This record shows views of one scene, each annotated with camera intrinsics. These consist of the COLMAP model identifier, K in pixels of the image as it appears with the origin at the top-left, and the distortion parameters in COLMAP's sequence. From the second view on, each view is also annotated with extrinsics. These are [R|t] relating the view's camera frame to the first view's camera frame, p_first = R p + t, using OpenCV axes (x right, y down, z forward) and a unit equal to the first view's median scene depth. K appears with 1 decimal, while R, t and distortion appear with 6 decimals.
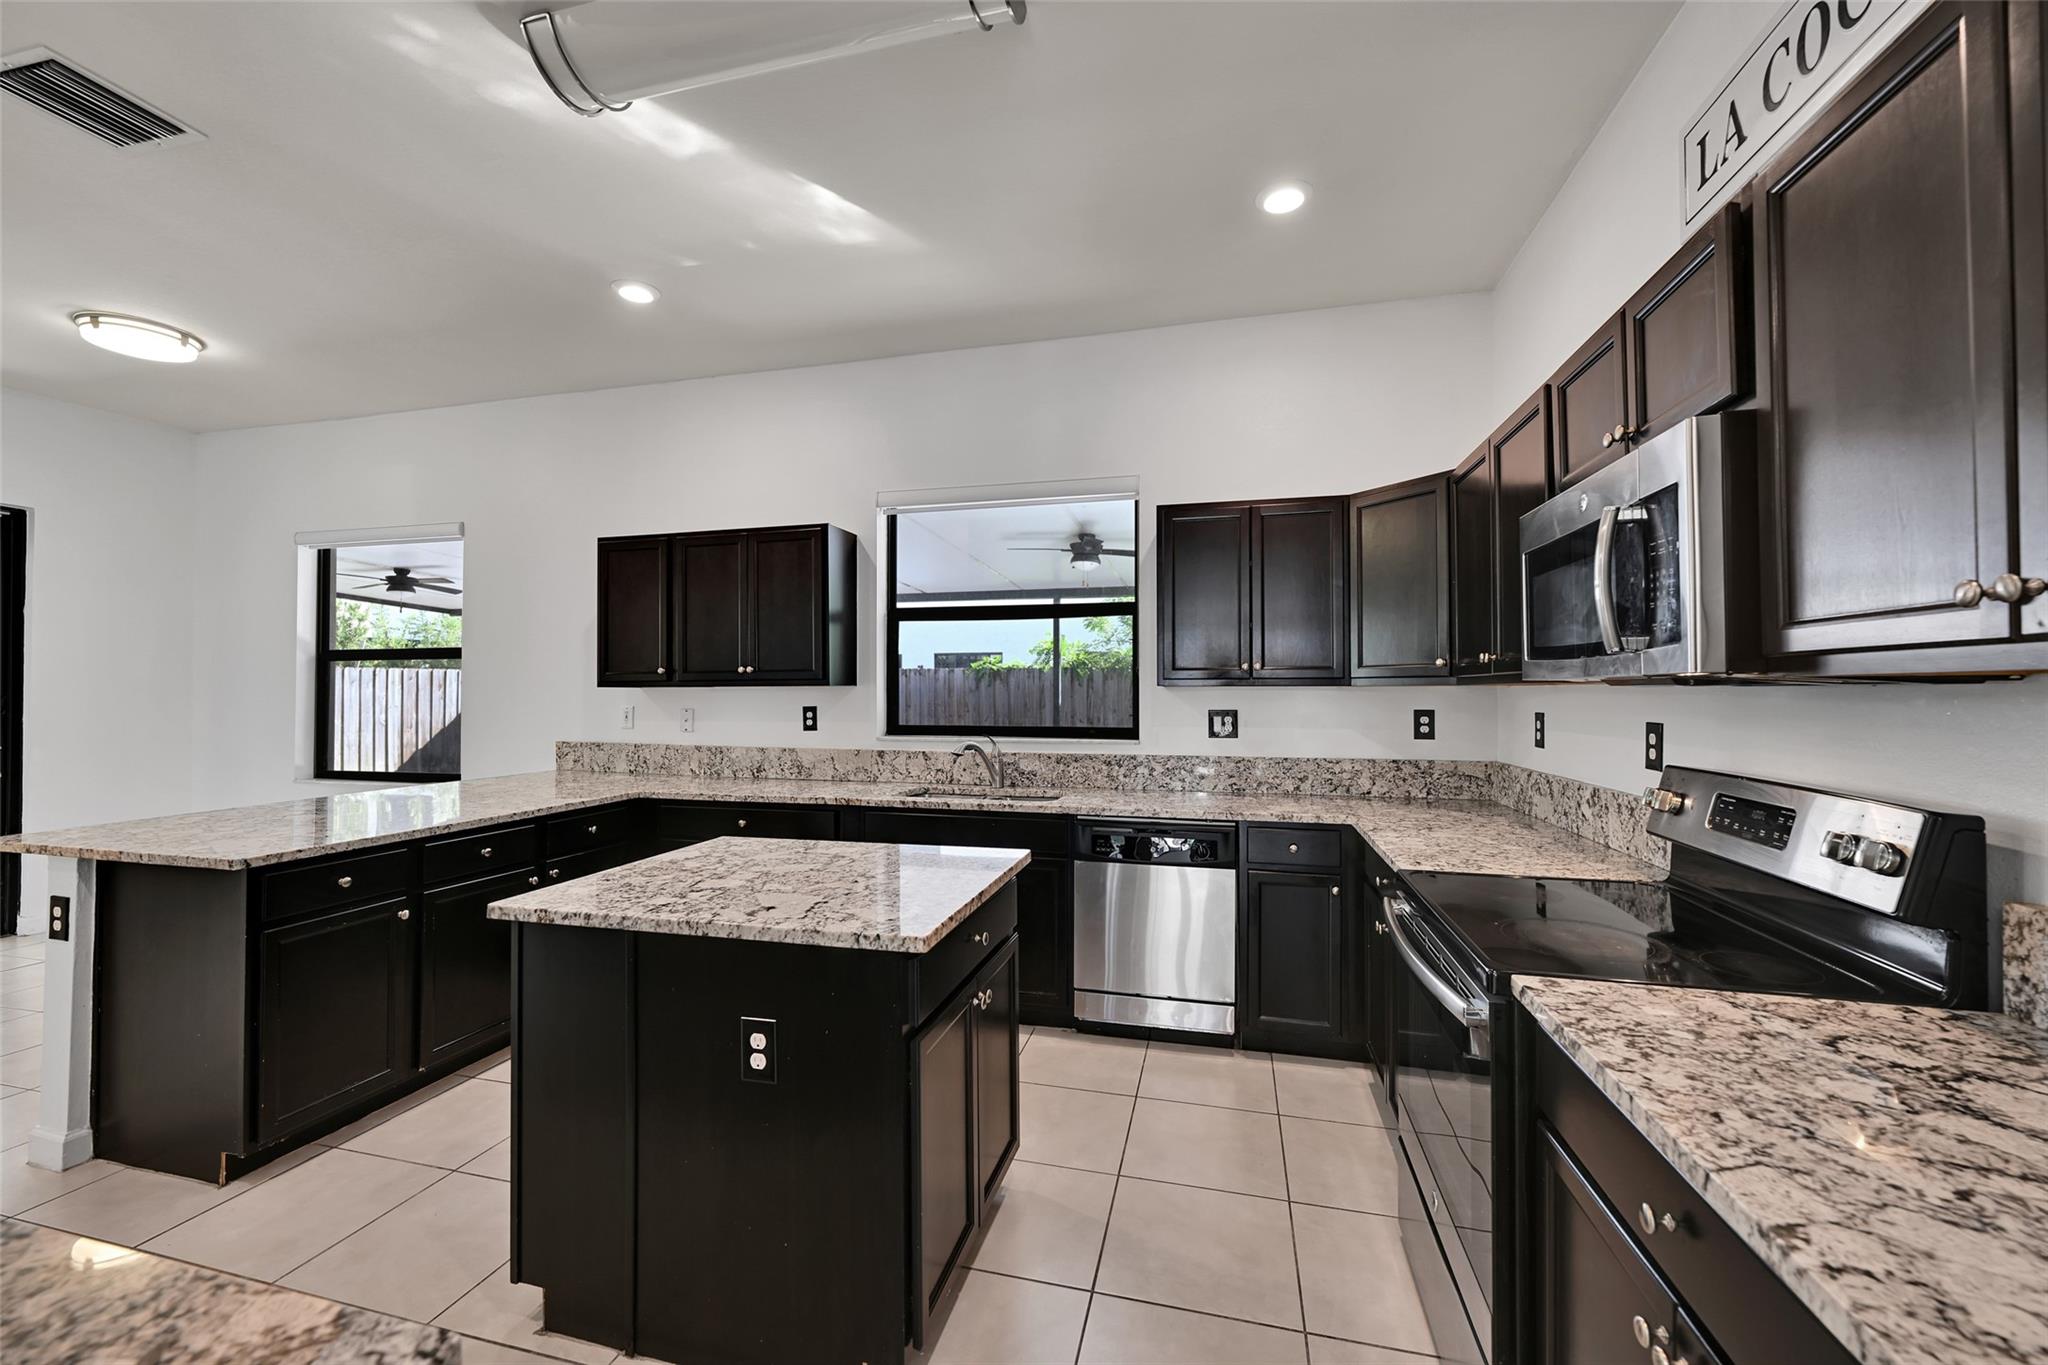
lens RADIAL K [[815.0, 0, 1017.0], [0, 815.0, 682.7], [0, 0, 1]] dist [-0.000093, -0.000120]
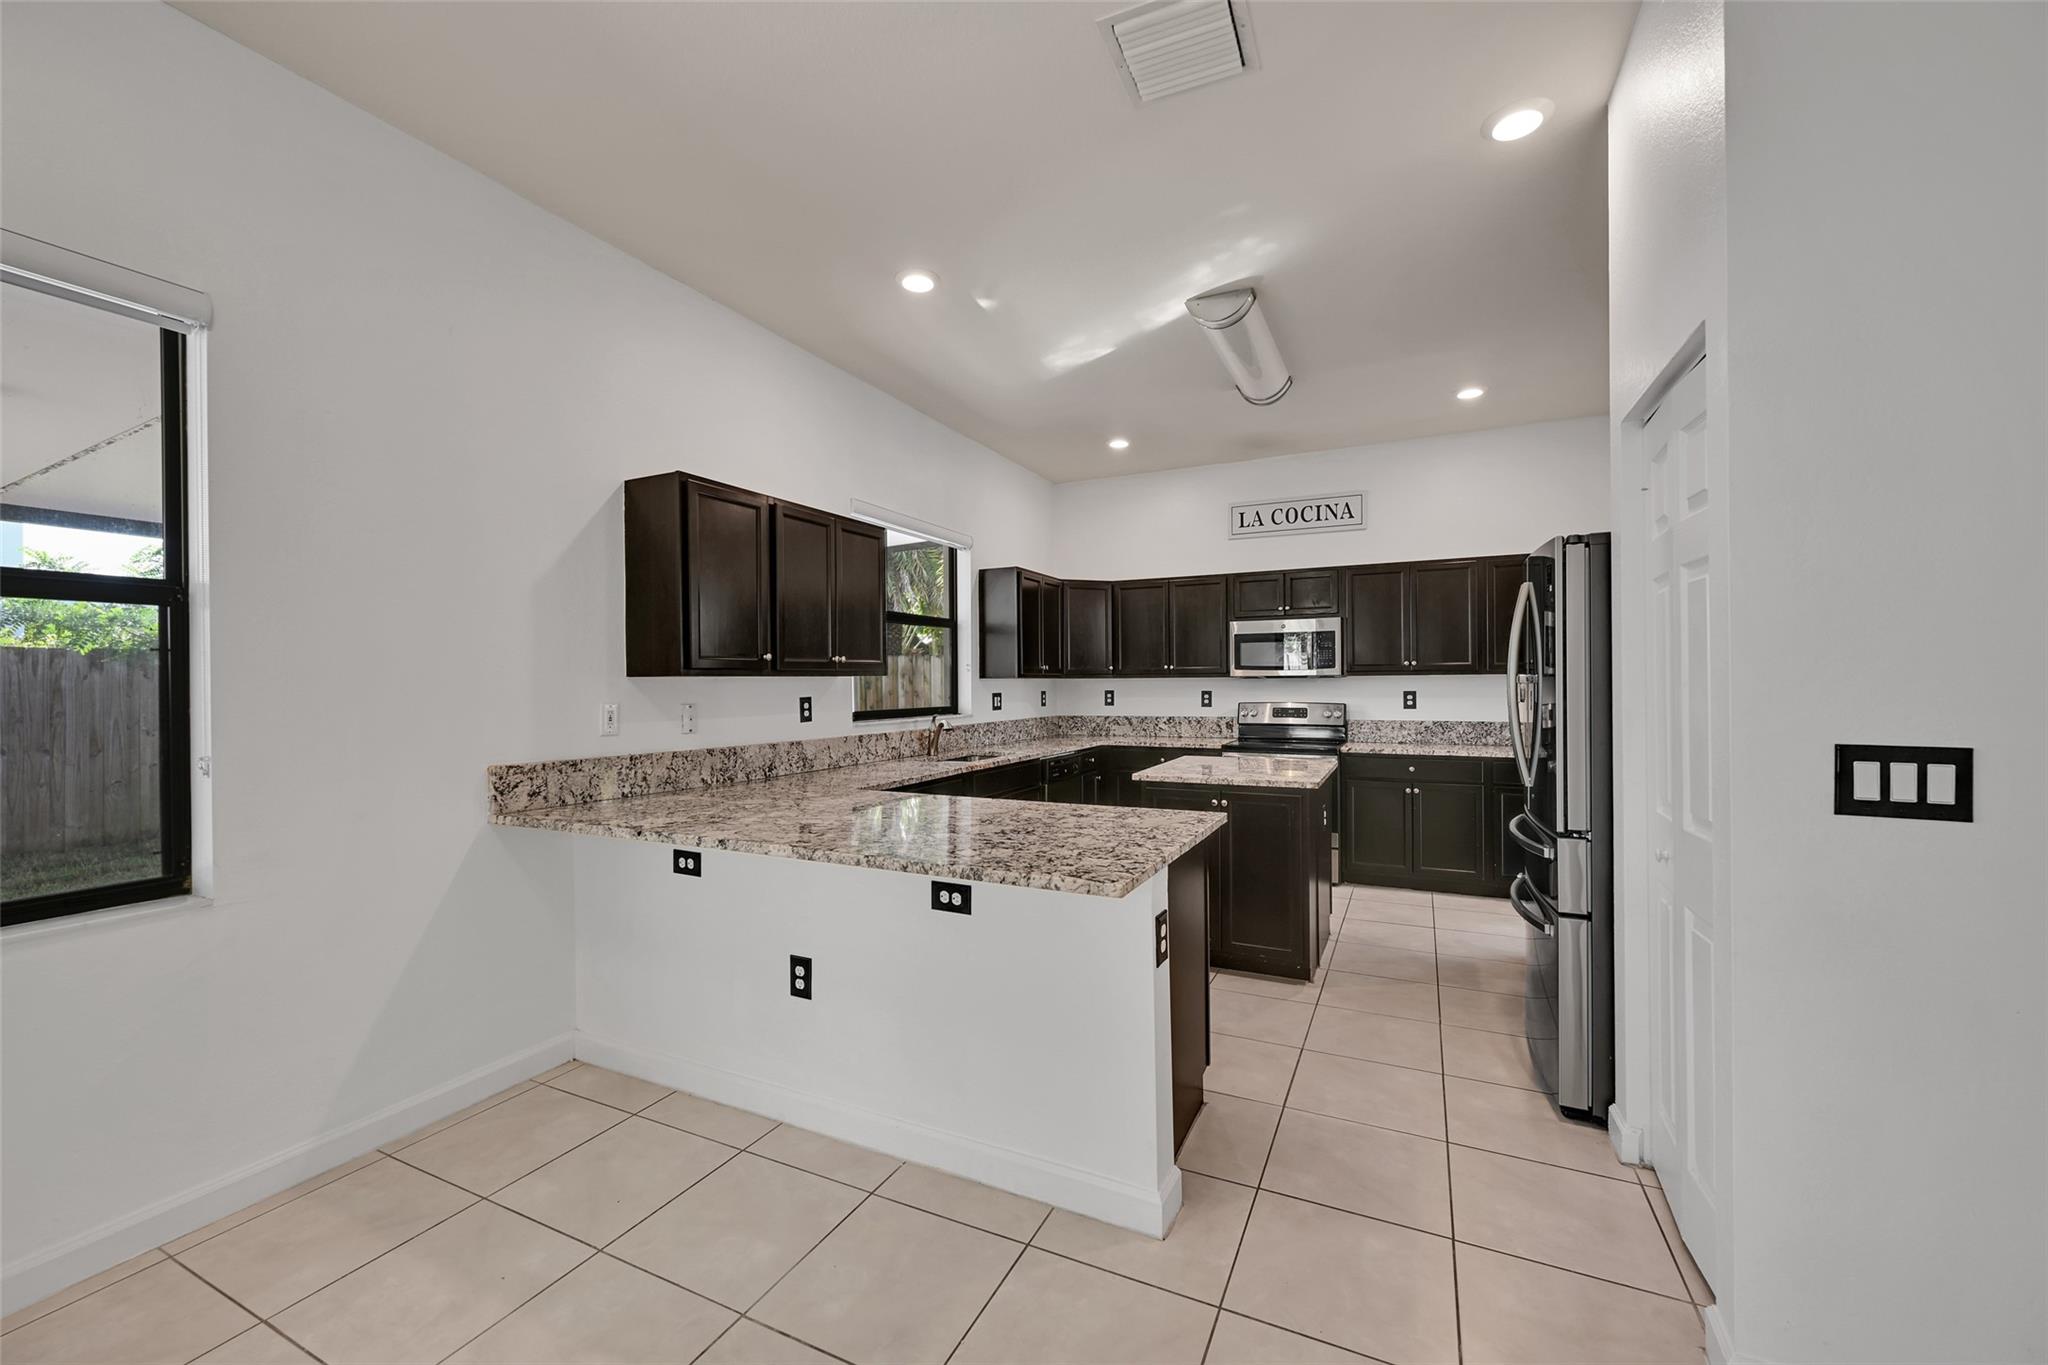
lens RADIAL K [[815.0, 0, 1023.2], [0, 815.0, 684.9], [0, 0, 1]] dist [-0.000093, -0.000120]
pose [[0.194471, -0.003026, 0.980904, -2.320217], [-0.003891, 0.999985, 0.003856, 0.019289], [-0.980900, -0.004566, 0.194457, 1.102269]]
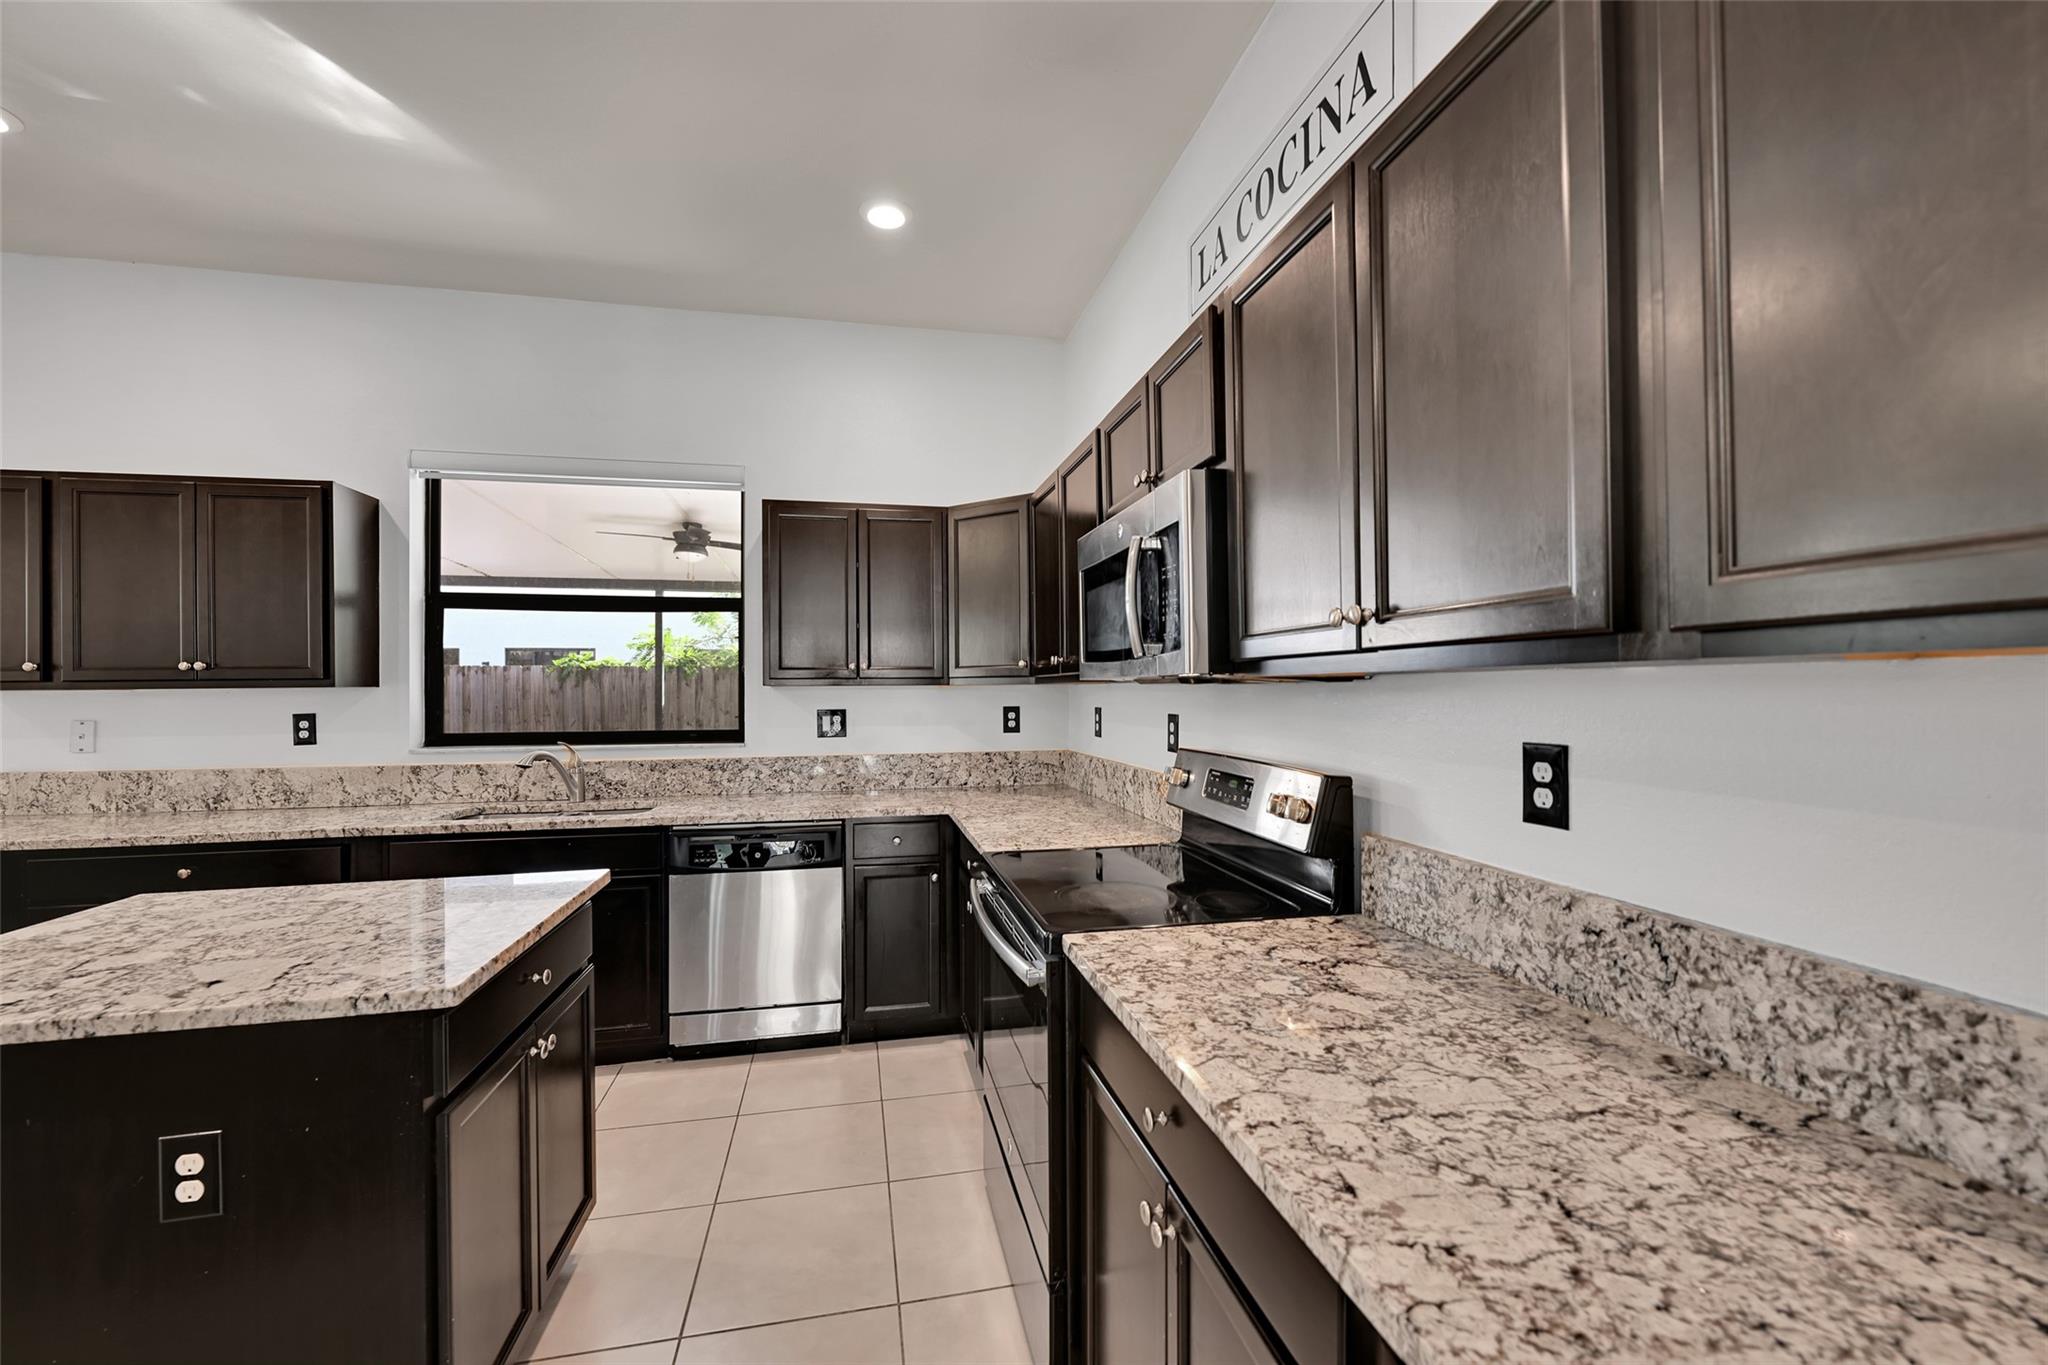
lens RADIAL K [[815.0, 0, 1019.5], [0, 815.0, 681.4], [0, 0, 1]] dist [-0.000093, -0.000120]
pose [[0.895555, -0.001403, 0.444948, 0.022947], [0.001824, 0.999998, -0.000517, -0.000097], [-0.444947, 0.001275, 0.895556, -0.004268]]
